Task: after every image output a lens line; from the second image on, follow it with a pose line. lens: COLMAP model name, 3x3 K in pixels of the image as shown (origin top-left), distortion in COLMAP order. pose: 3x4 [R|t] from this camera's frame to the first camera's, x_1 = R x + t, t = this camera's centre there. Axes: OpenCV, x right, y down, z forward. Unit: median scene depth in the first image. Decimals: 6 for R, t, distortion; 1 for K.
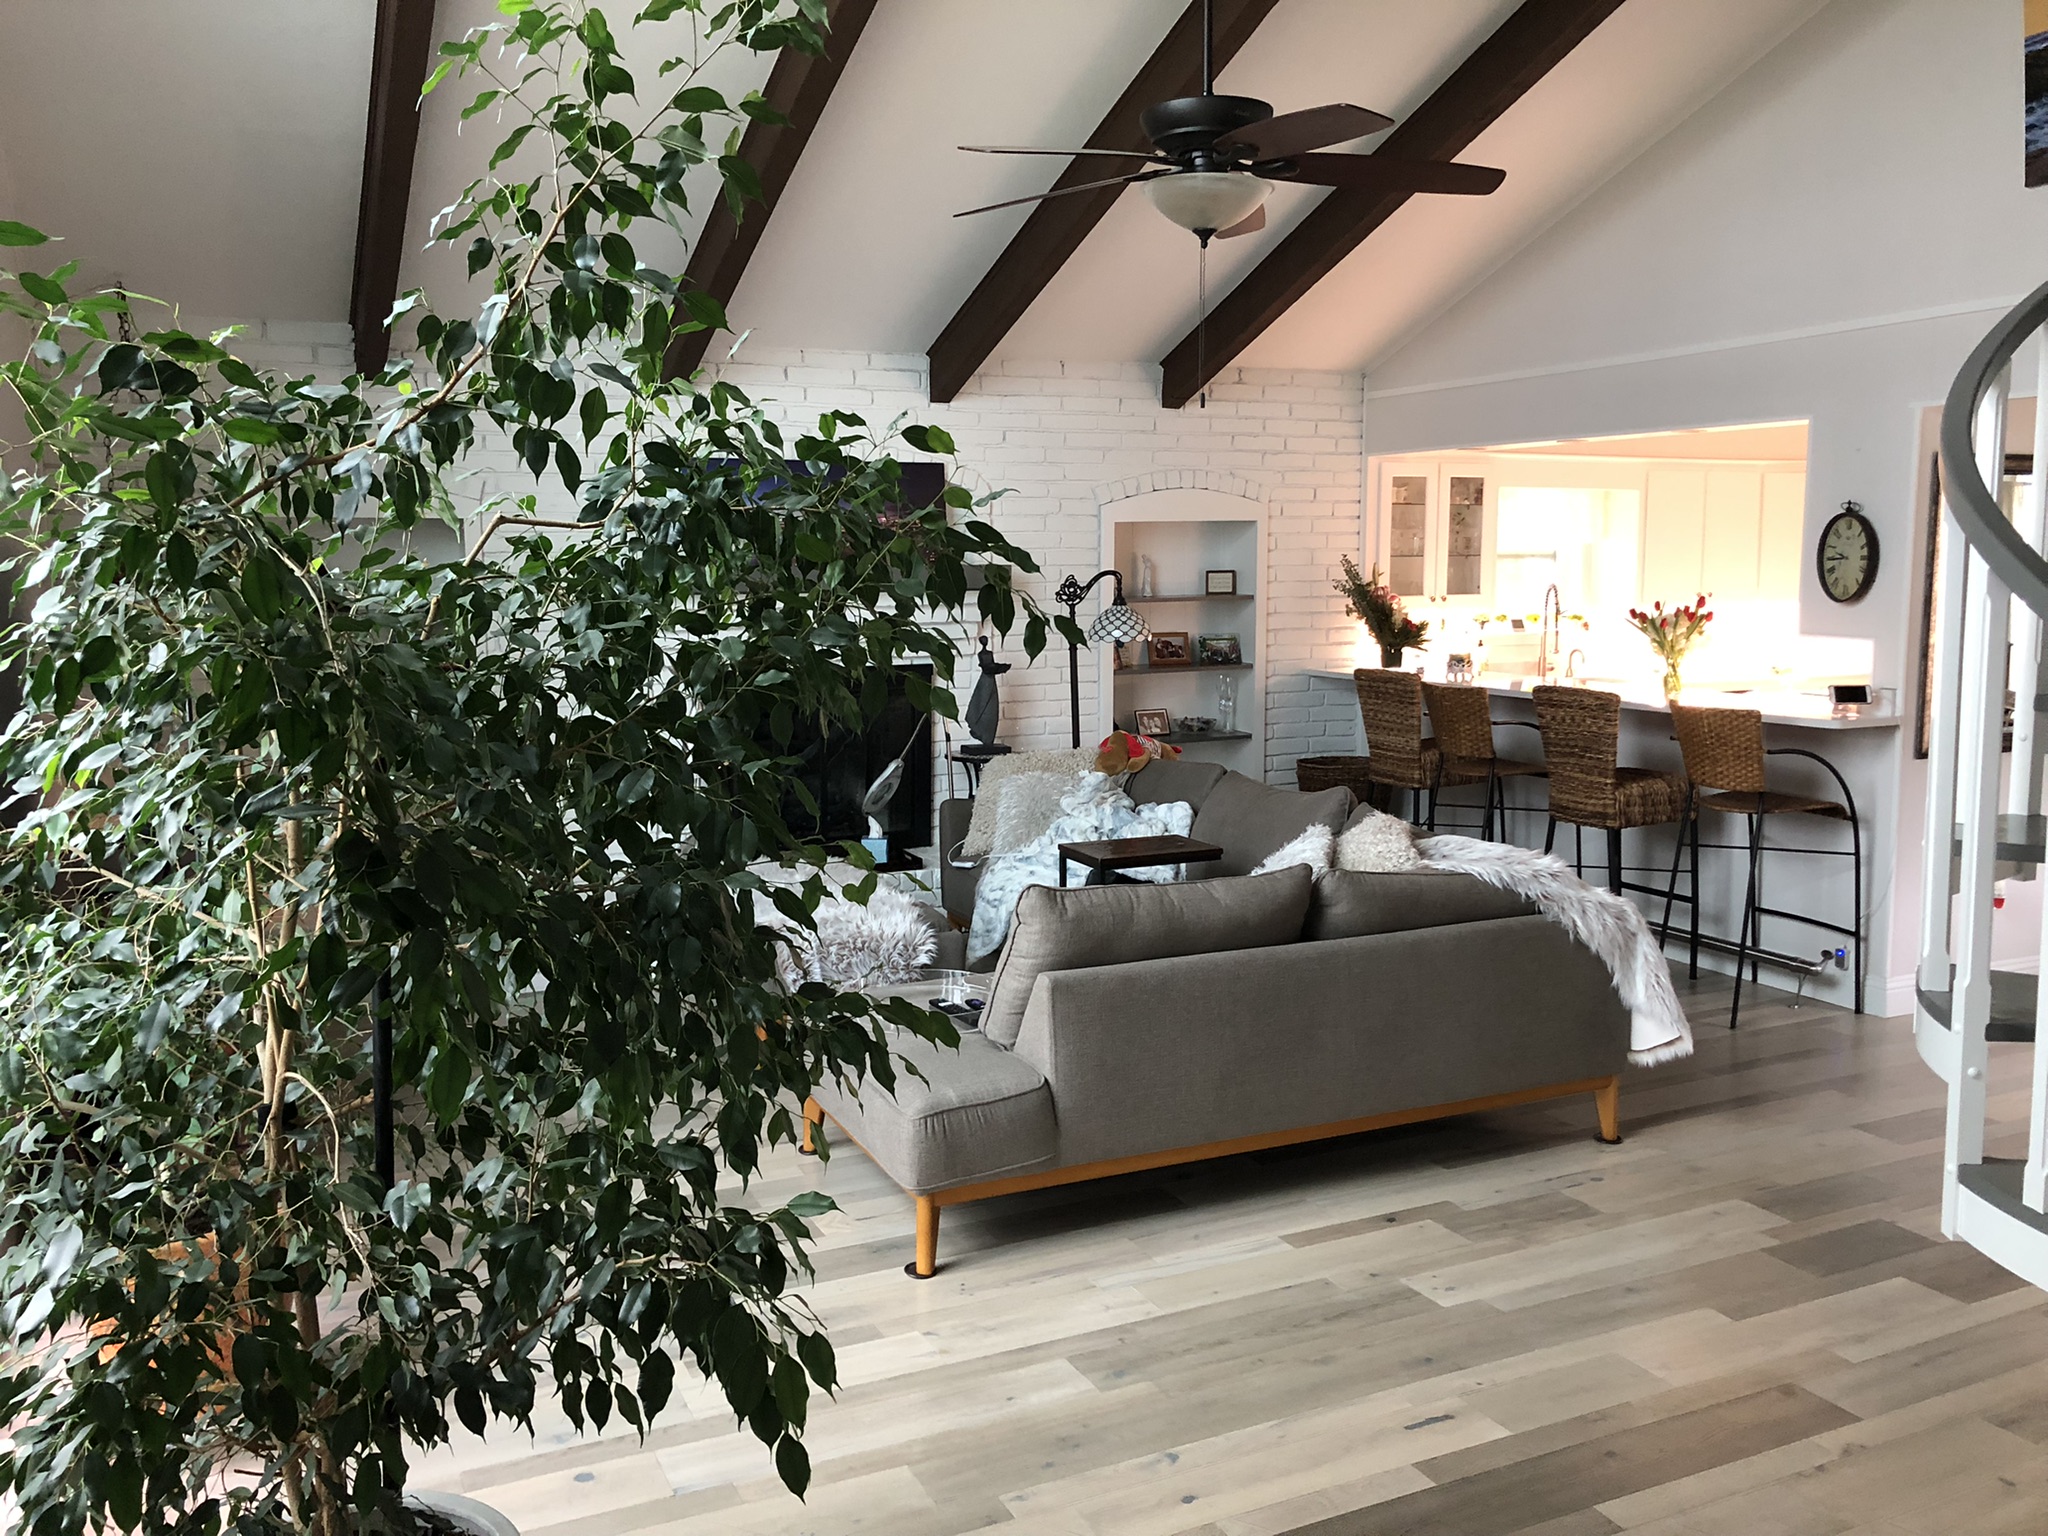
lens RADIAL K [[1659.3, 0, 1006.6], [0, 1659.3, 733.8], [0, 0, 1]] dist [0.022634, -0.015457]
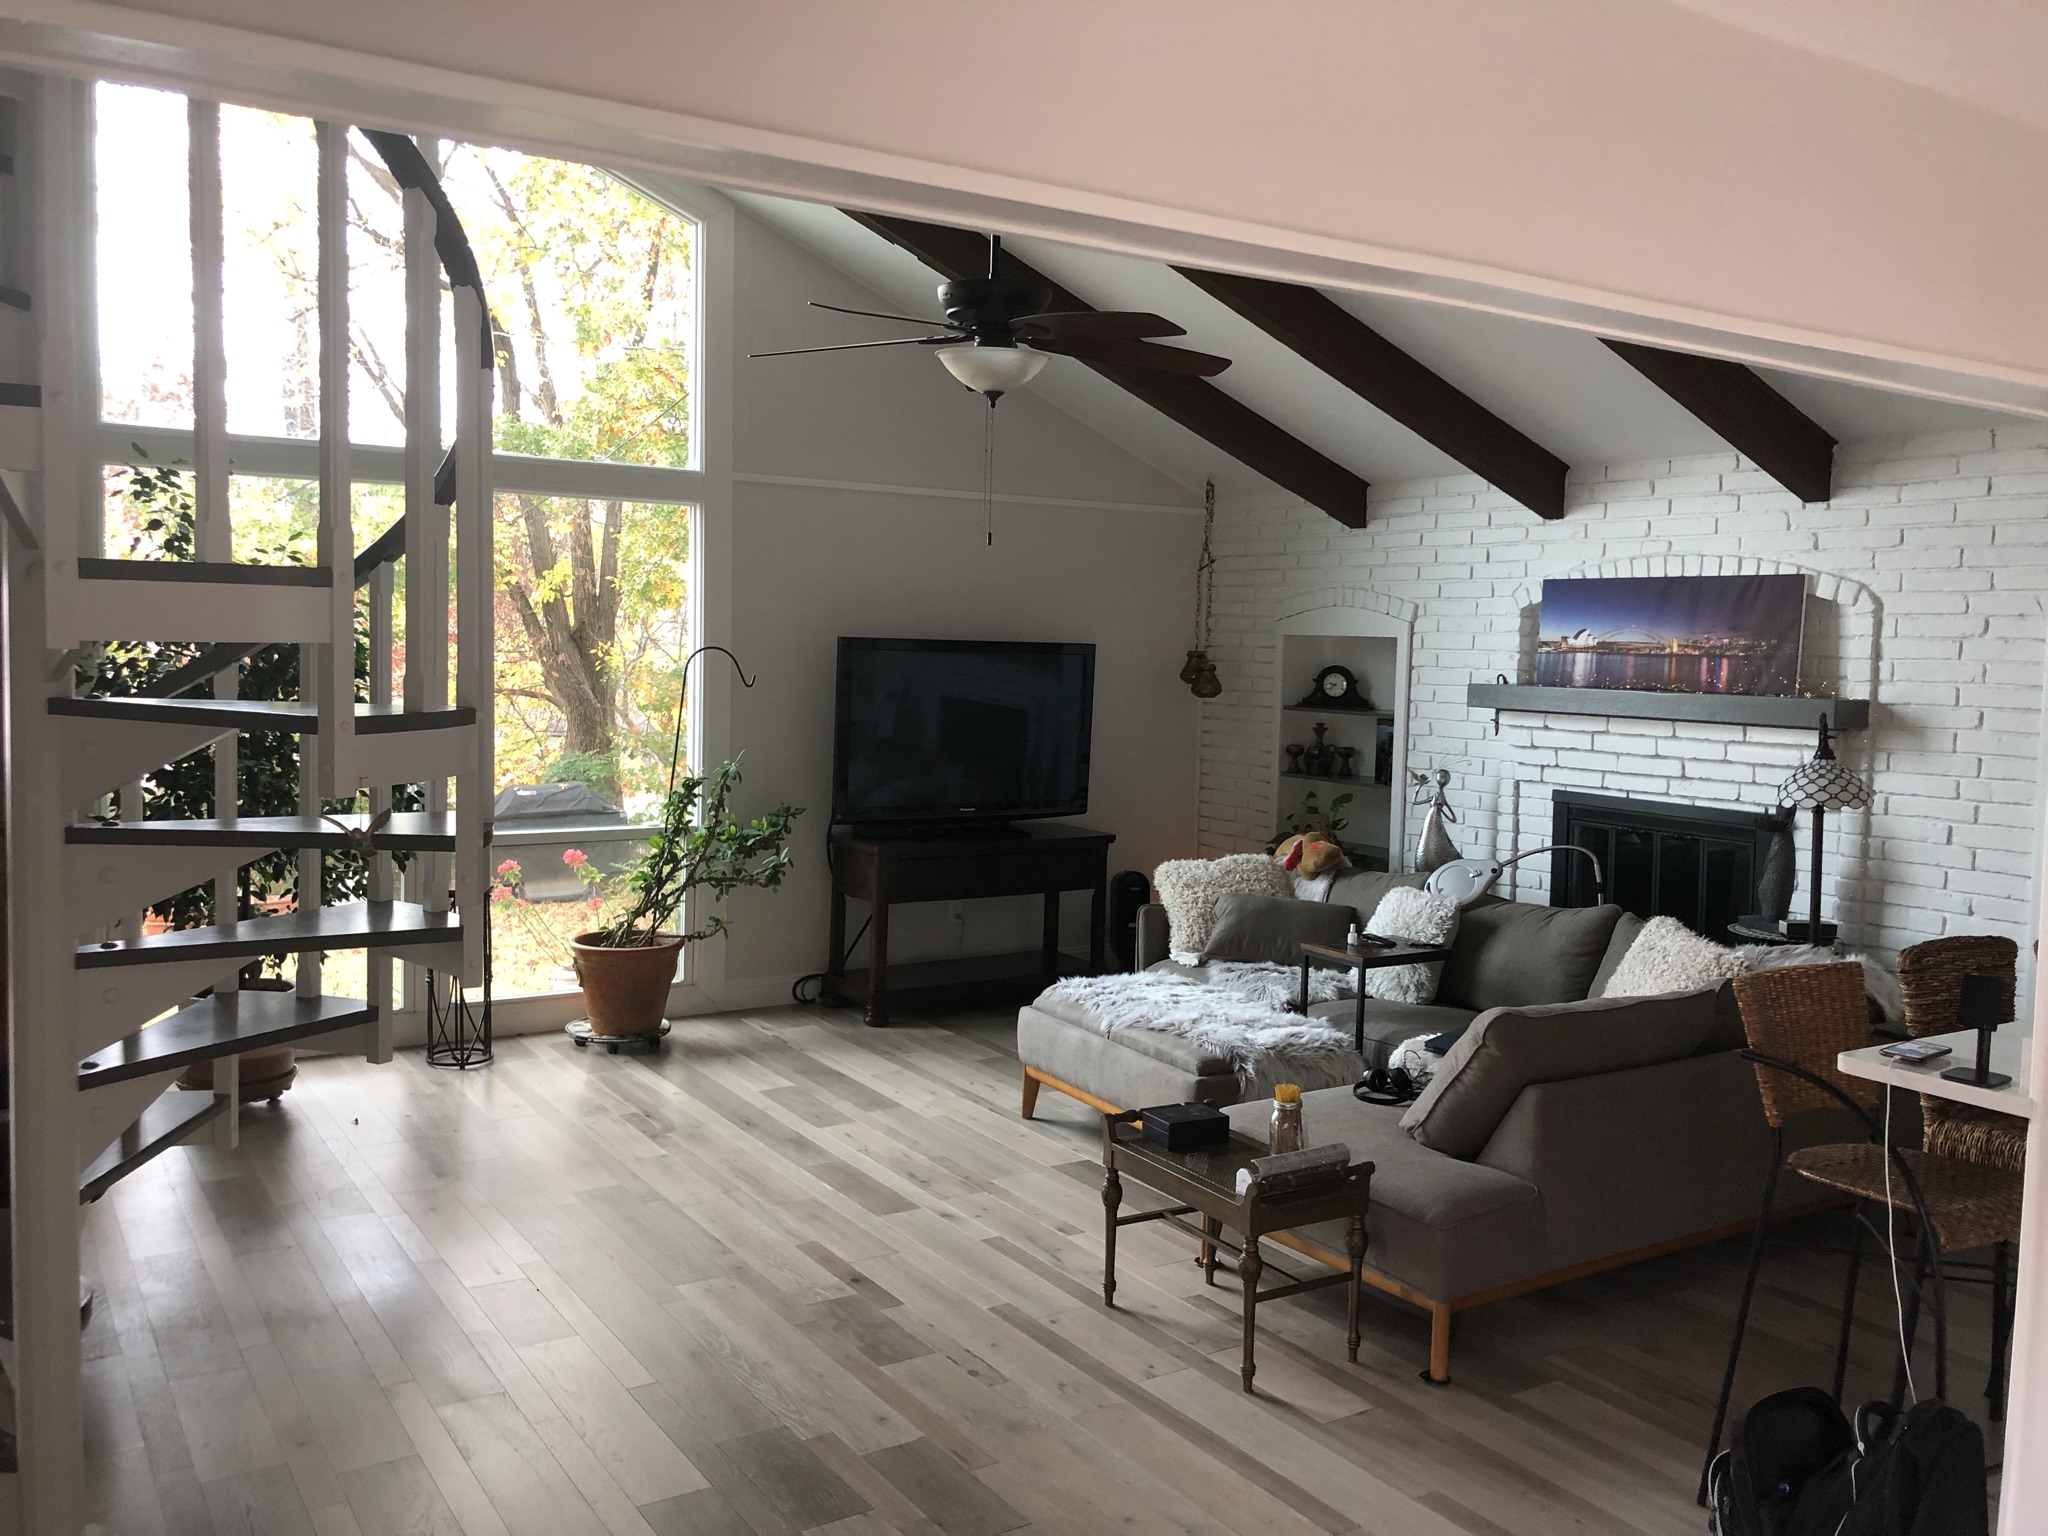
lens RADIAL K [[1659.3, 0, 1019.7], [0, 1659.3, 727.0], [0, 0, 1]] dist [0.022634, -0.015457]
pose [[0.149477, 0.069907, -0.986291, 1.312766], [-0.133810, 0.989751, 0.049872, -0.138292], [0.979669, 0.124521, 0.157299, 0.896378]]
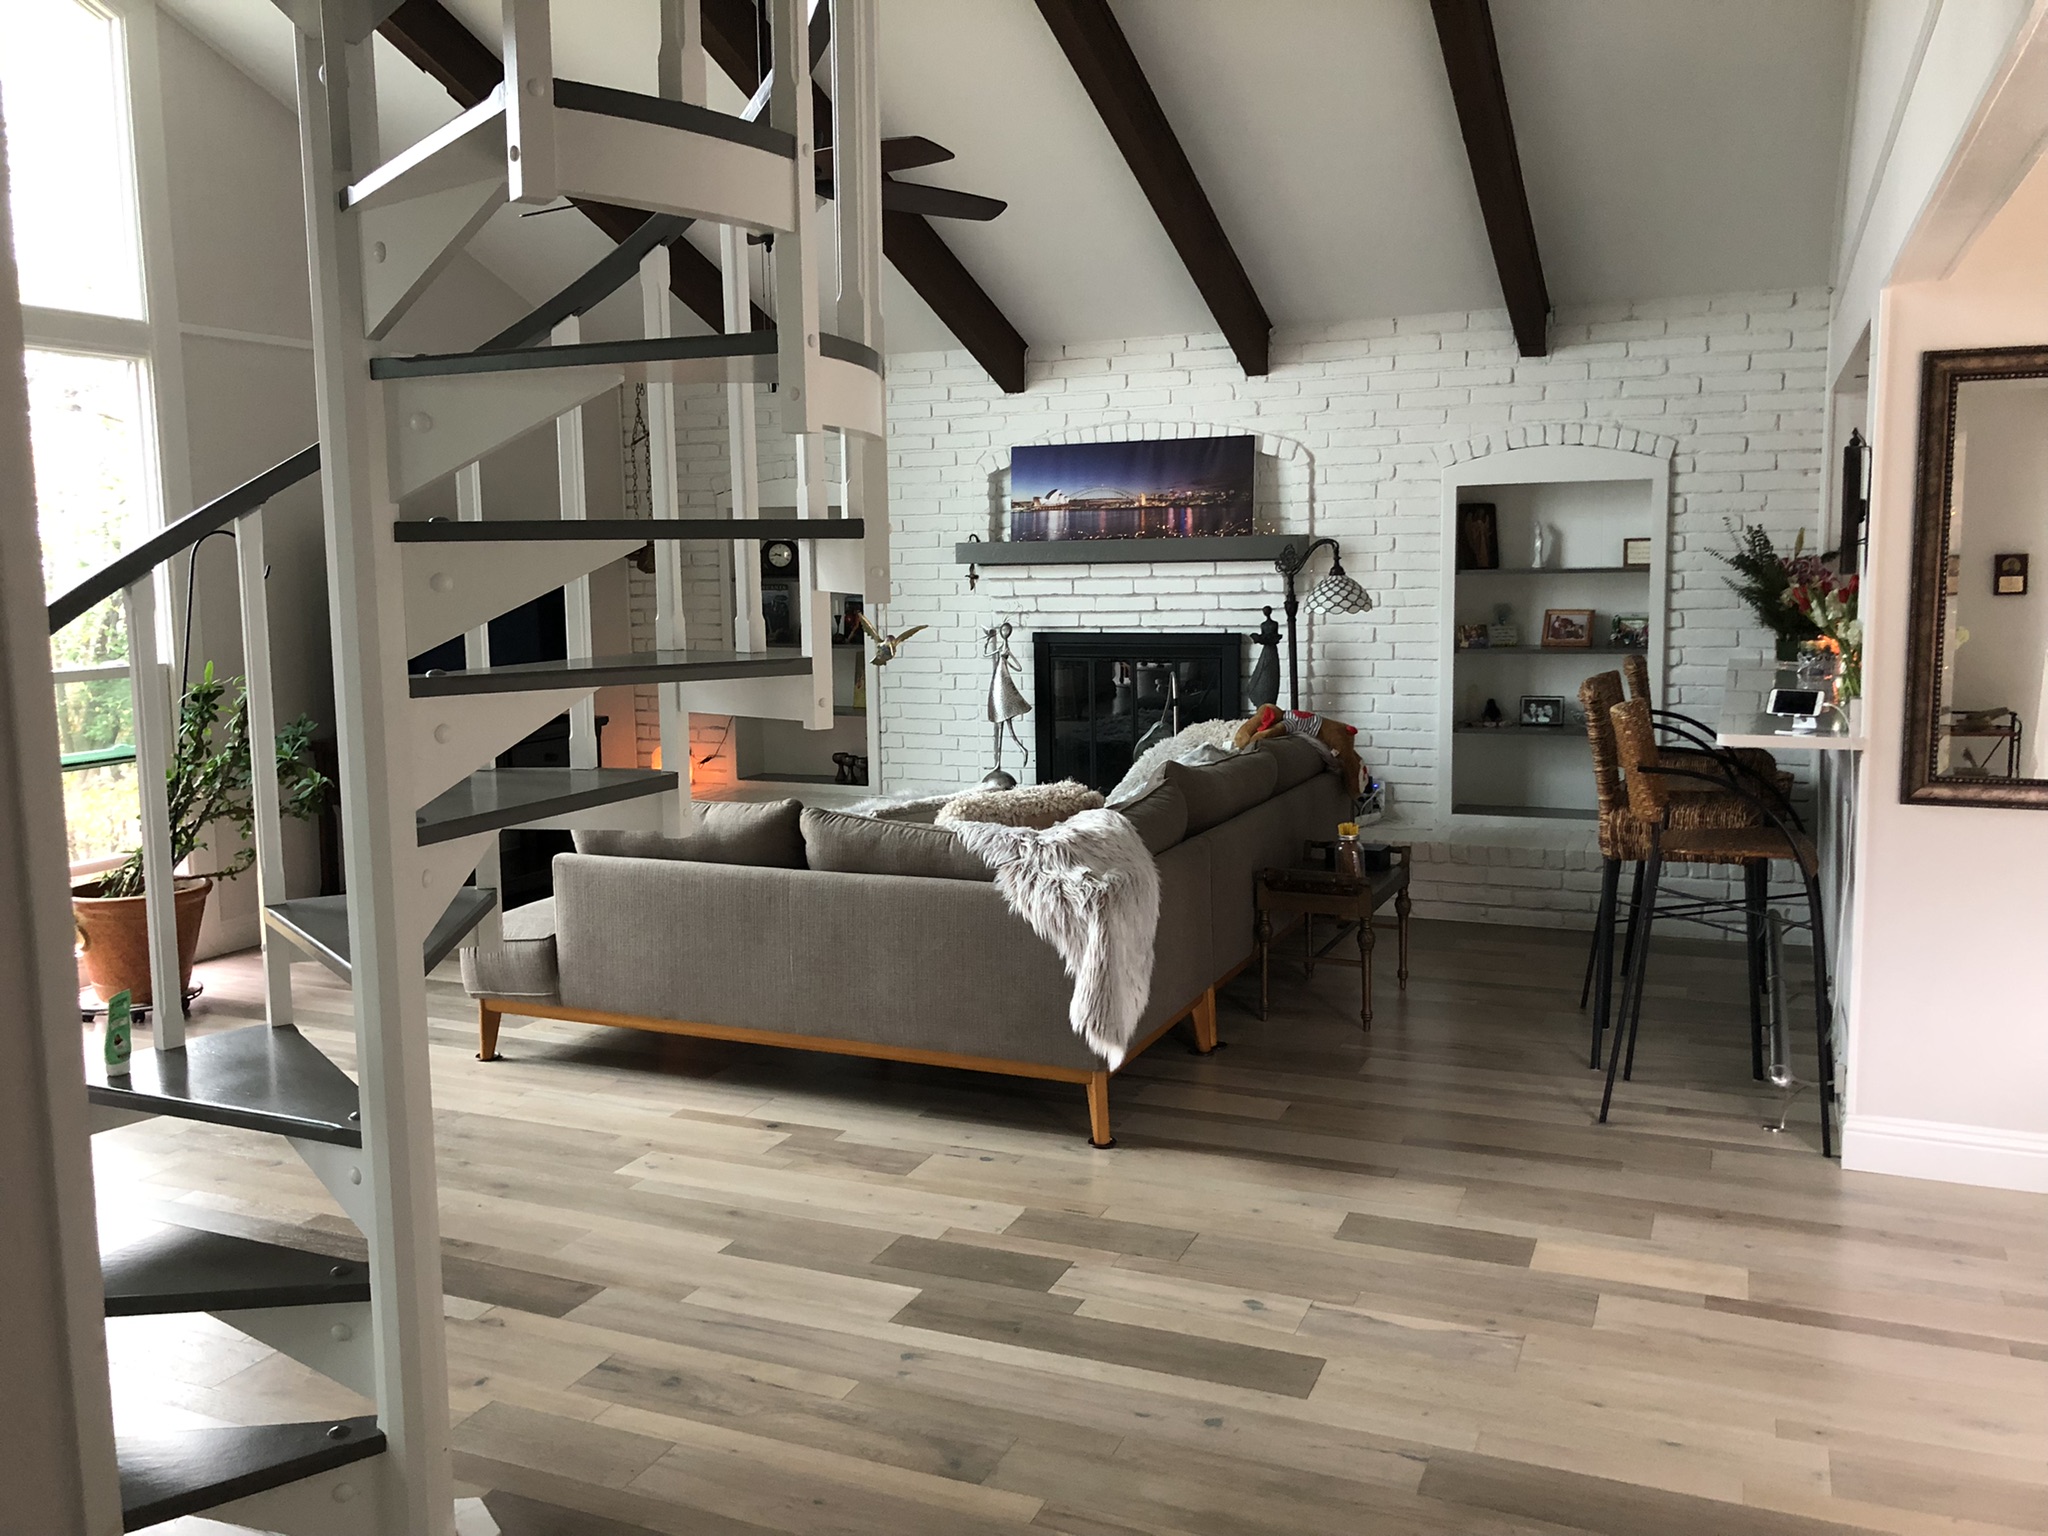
lens RADIAL K [[1659.3, 0, 990.8], [0, 1659.3, 738.9], [0, 0, 1]] dist [0.022634, -0.015457]
pose [[0.663910, 0.081977, -0.743306, 1.130021], [-0.071459, 0.996379, 0.046062, -0.023400], [0.744390, 0.022535, 0.667364, 0.373290]]
